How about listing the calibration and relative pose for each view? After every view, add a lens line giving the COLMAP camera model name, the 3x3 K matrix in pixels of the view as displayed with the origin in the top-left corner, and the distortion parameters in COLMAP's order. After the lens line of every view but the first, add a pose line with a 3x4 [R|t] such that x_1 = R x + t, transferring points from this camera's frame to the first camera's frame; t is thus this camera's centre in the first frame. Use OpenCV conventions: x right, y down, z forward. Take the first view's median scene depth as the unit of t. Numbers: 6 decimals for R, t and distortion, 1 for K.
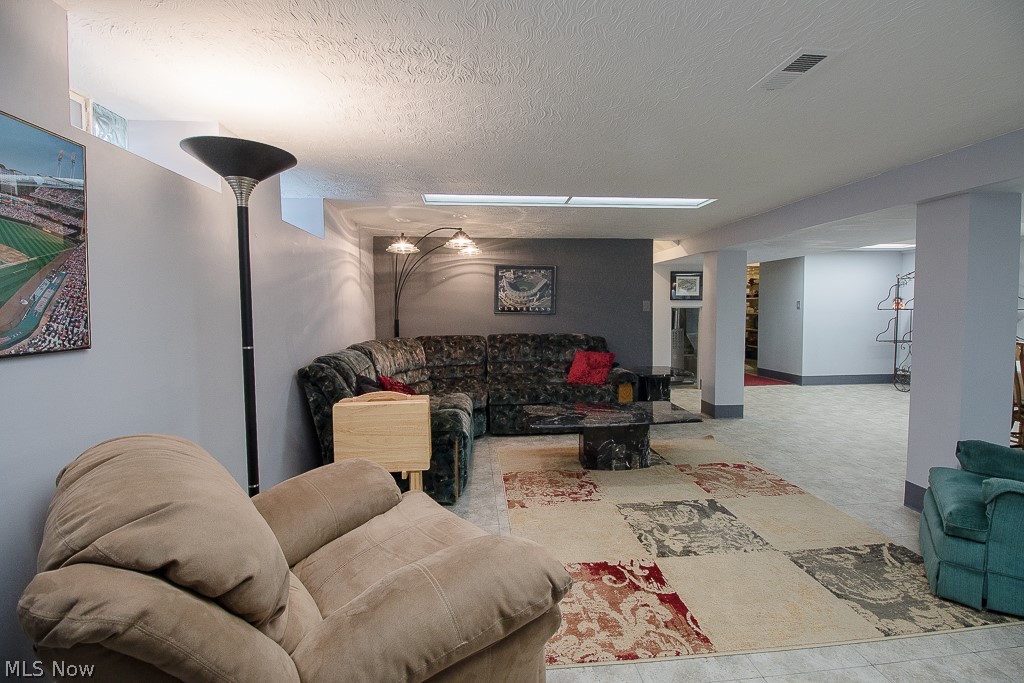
lens RADIAL K [[470.2, 0, 513.2], [0, 470.2, 334.7], [0, 0, 1]] dist [-0.000404, -0.012217]
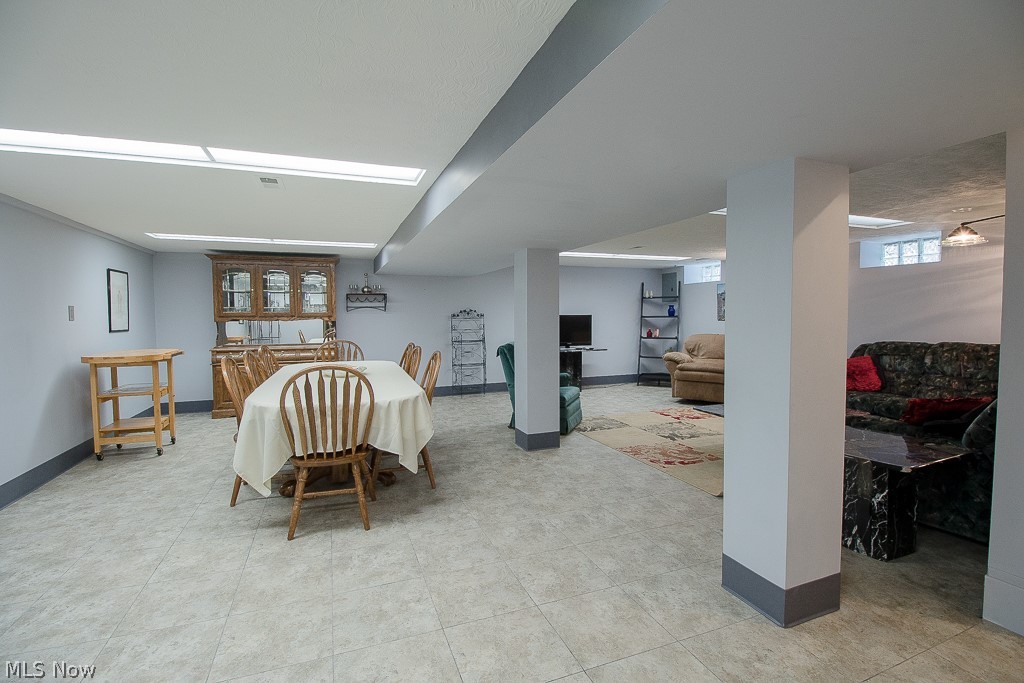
lens RADIAL K [[470.2, 0, 513.2], [0, 470.2, 334.7], [0, 0, 1]] dist [-0.000404, -0.012217]
pose [[-0.961350, 0.030579, -0.273625, 1.136613], [0.003186, 0.994982, 0.100003, -0.123663], [0.275310, 0.095266, -0.956624, 1.946011]]
